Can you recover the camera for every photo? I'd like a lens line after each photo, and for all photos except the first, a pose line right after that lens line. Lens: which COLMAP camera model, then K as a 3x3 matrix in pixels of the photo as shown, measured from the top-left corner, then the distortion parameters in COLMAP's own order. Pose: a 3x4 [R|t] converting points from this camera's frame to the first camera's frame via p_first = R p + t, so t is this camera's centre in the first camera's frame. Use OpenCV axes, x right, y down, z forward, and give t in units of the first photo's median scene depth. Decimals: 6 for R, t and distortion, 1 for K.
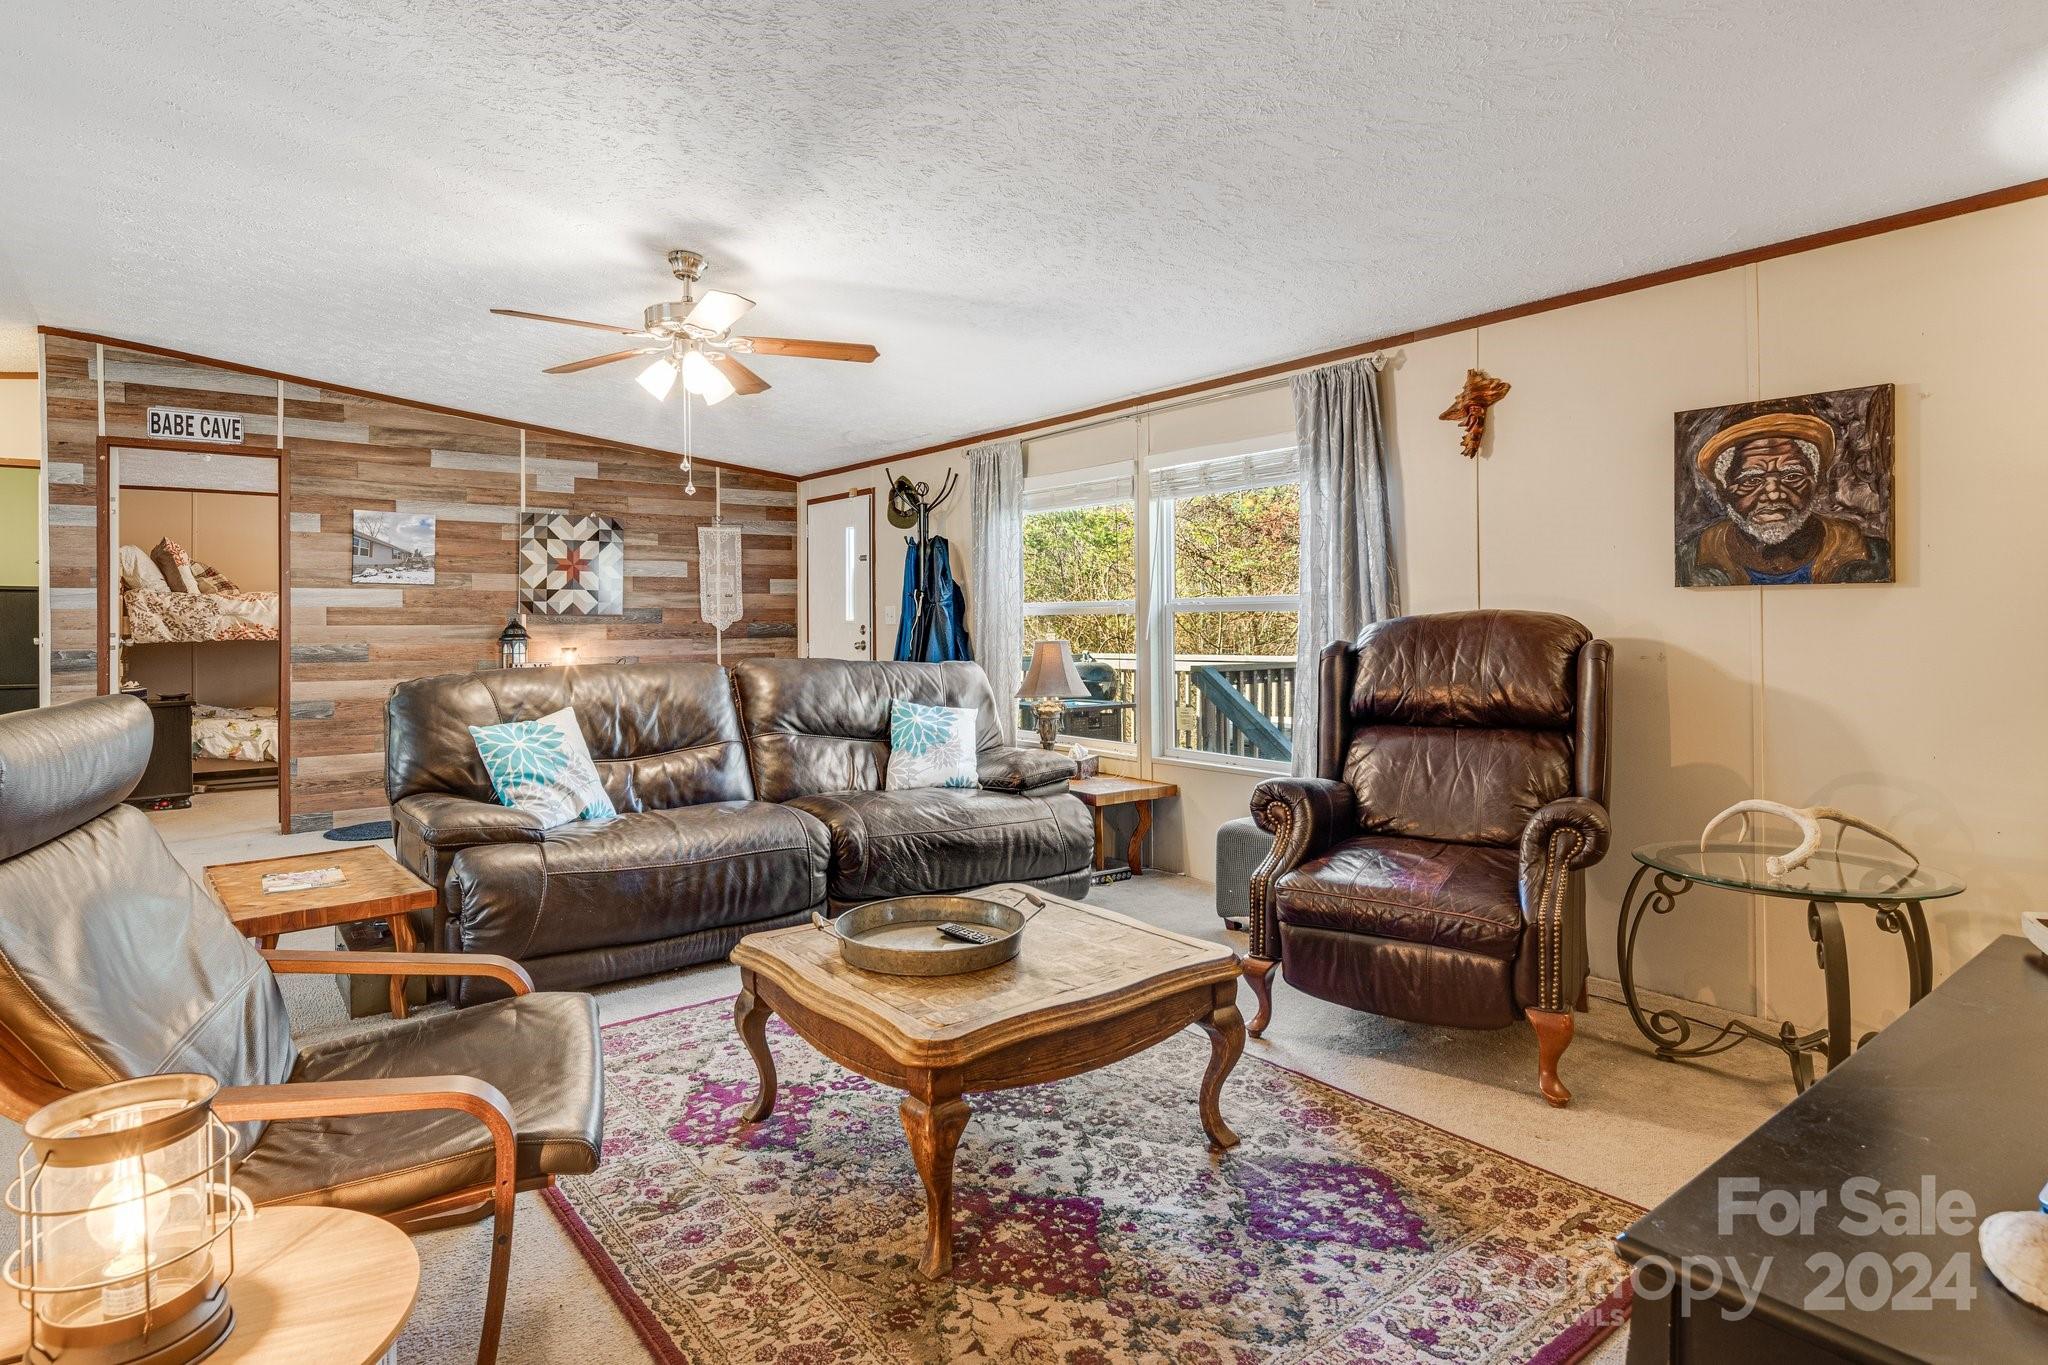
lens RADIAL K [[1053.1, 0, 991.3], [0, 1053.1, 643.4], [0, 0, 1]] dist [0.000897, -0.005689]
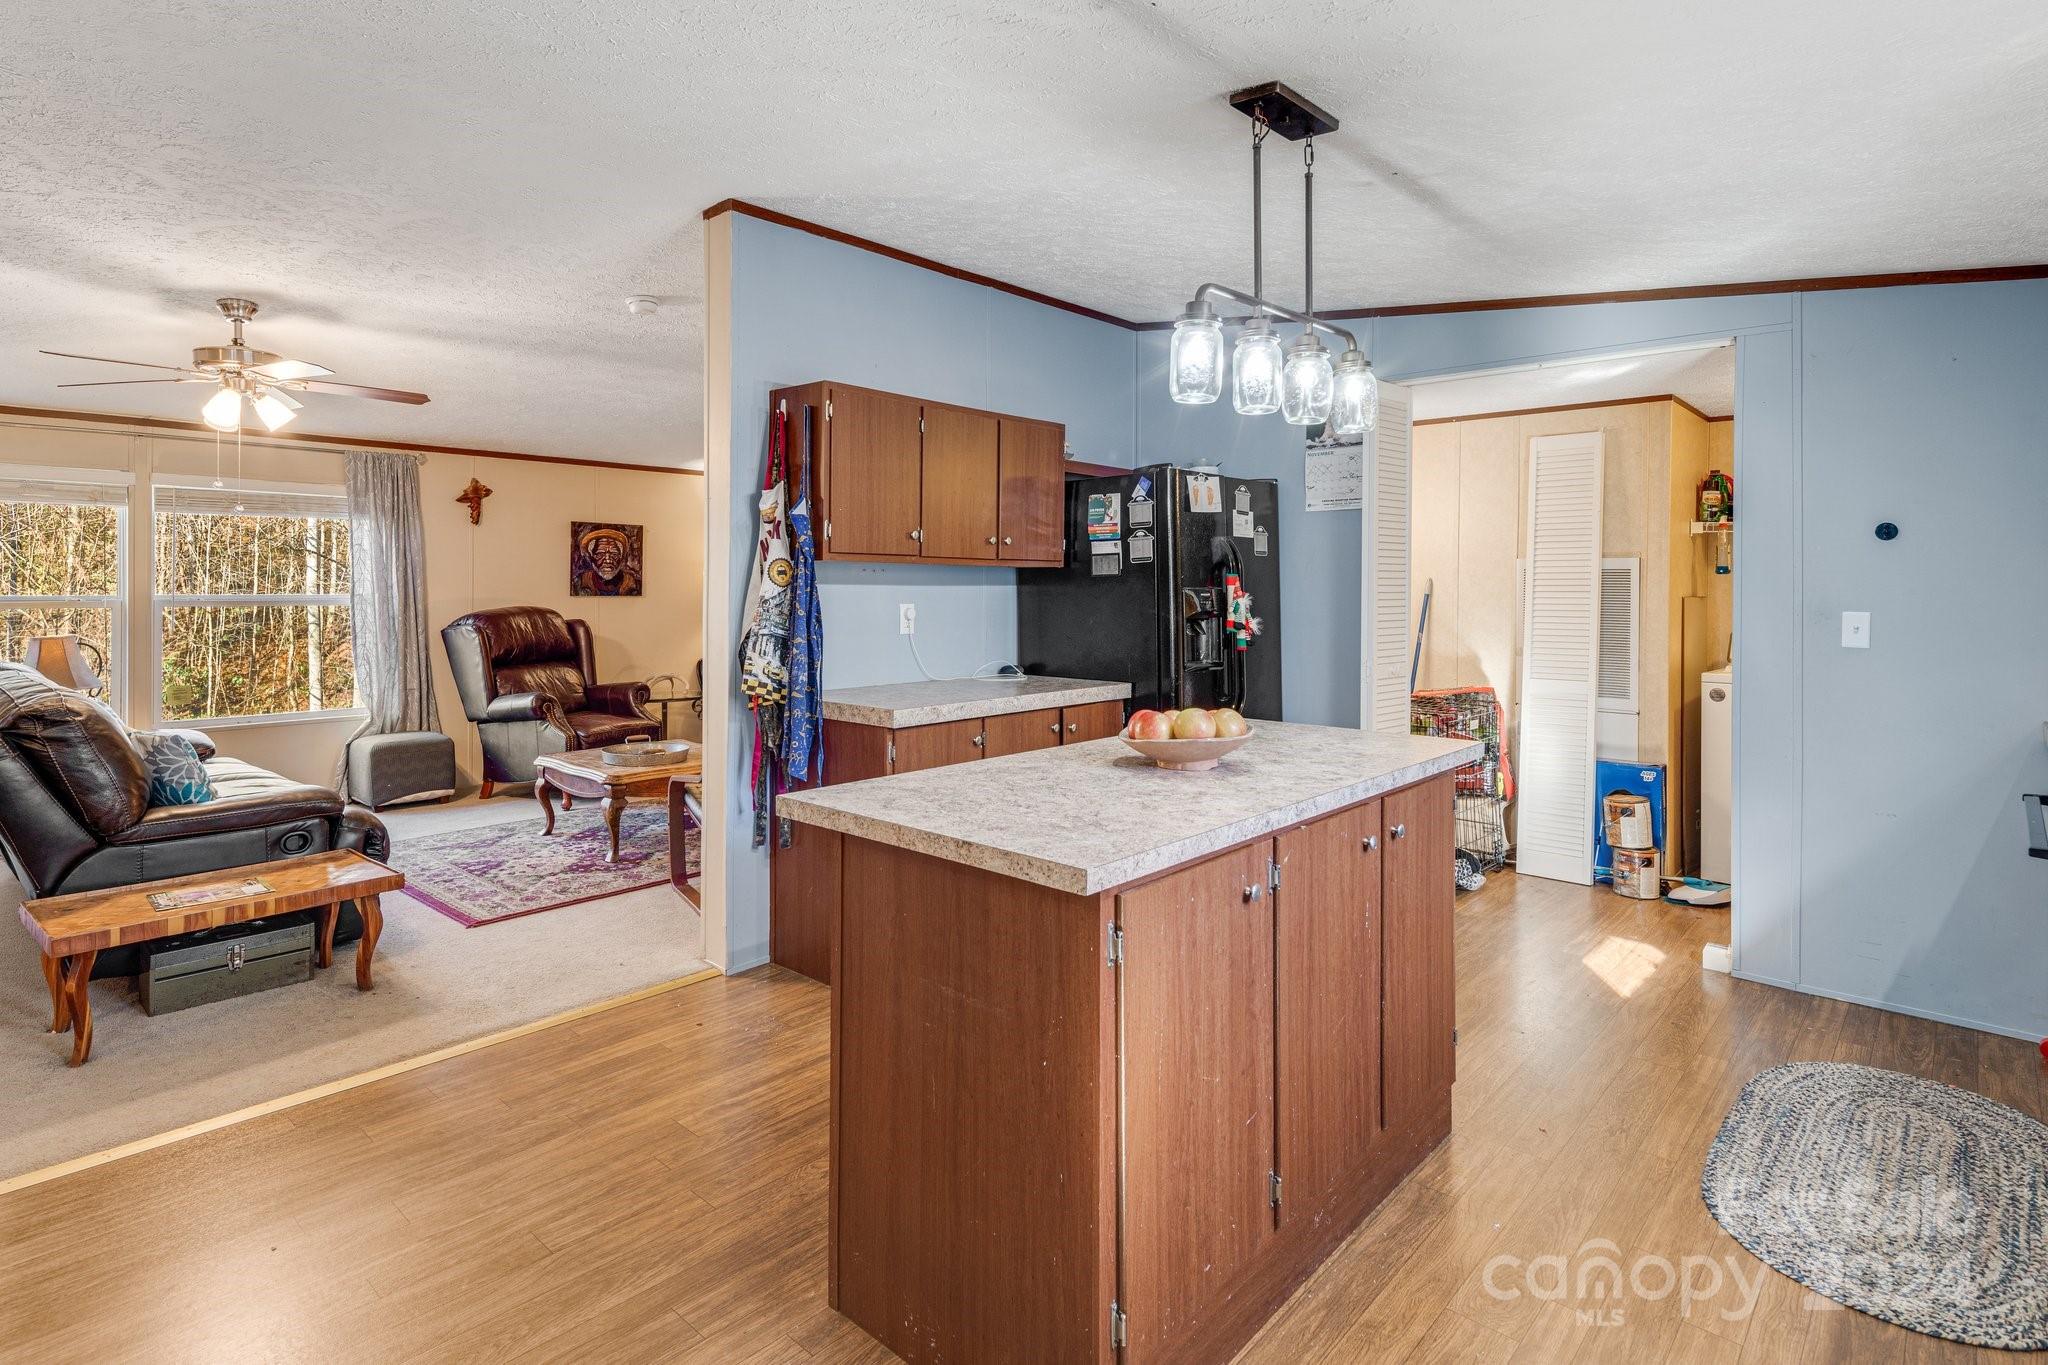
lens RADIAL K [[1053.1, 0, 1025.9], [0, 1053.1, 602.2], [0, 0, 1]] dist [0.000897, -0.005689]
pose [[-0.185639, -0.004752, 0.982607, -1.975576], [0.022033, 0.999717, 0.008997, -0.042001], [-0.982371, 0.023319, -0.185482, 0.485332]]
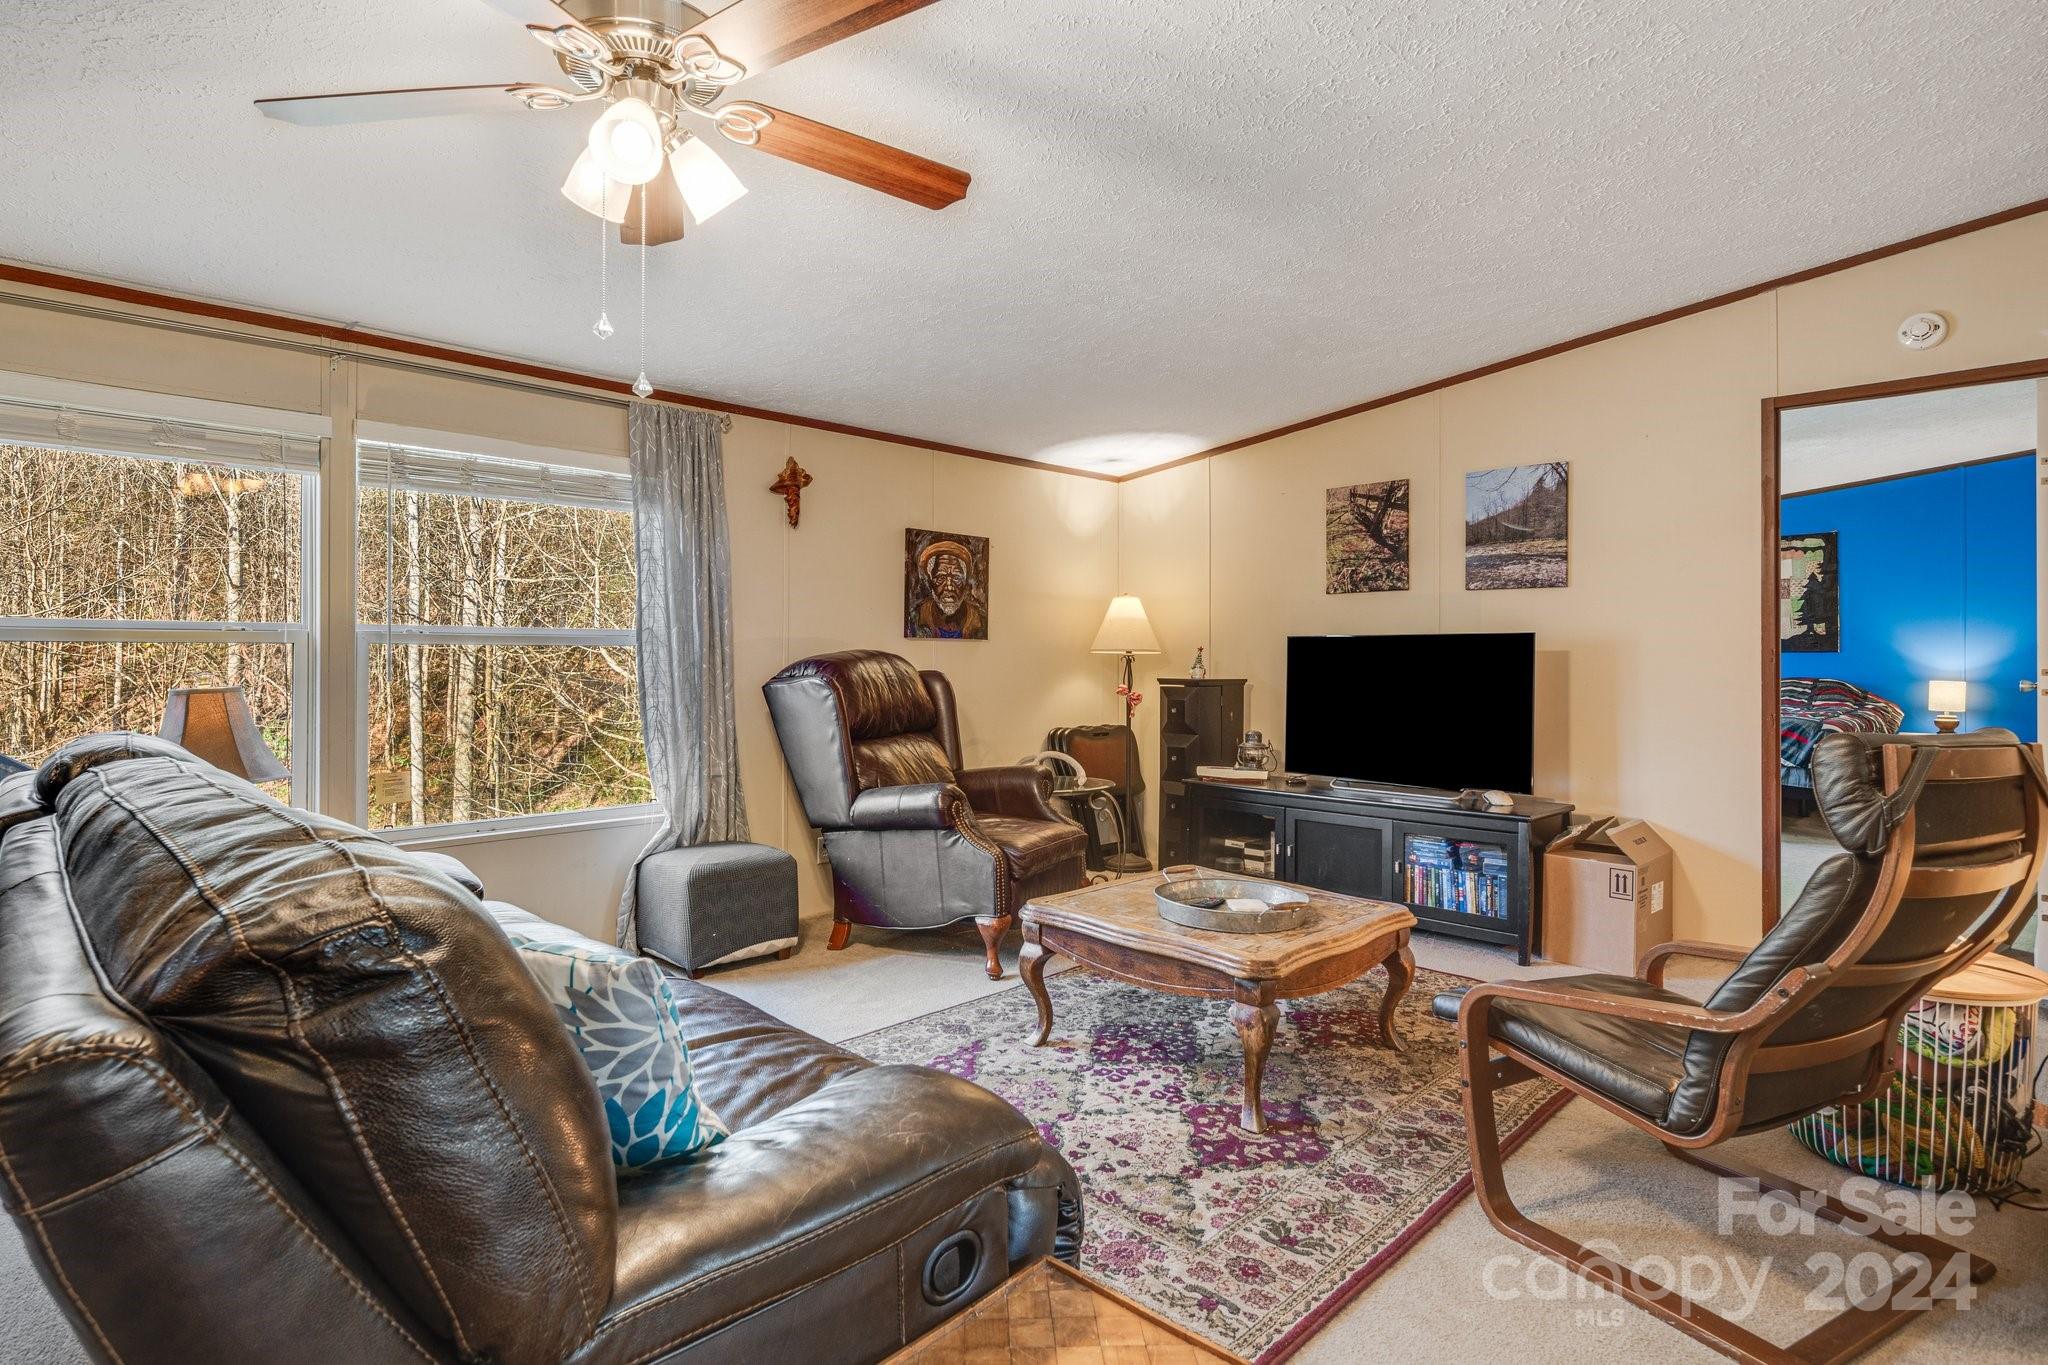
lens RADIAL K [[1053.1, 0, 1004.4], [0, 1053.1, 668.3], [0, 0, 1]] dist [0.000897, -0.005689]
pose [[-0.119433, 0.000451, 0.992842, -1.019785], [0.022118, 0.999753, 0.002207, -0.008310], [-0.992596, 0.022223, -0.119414, 1.134080]]
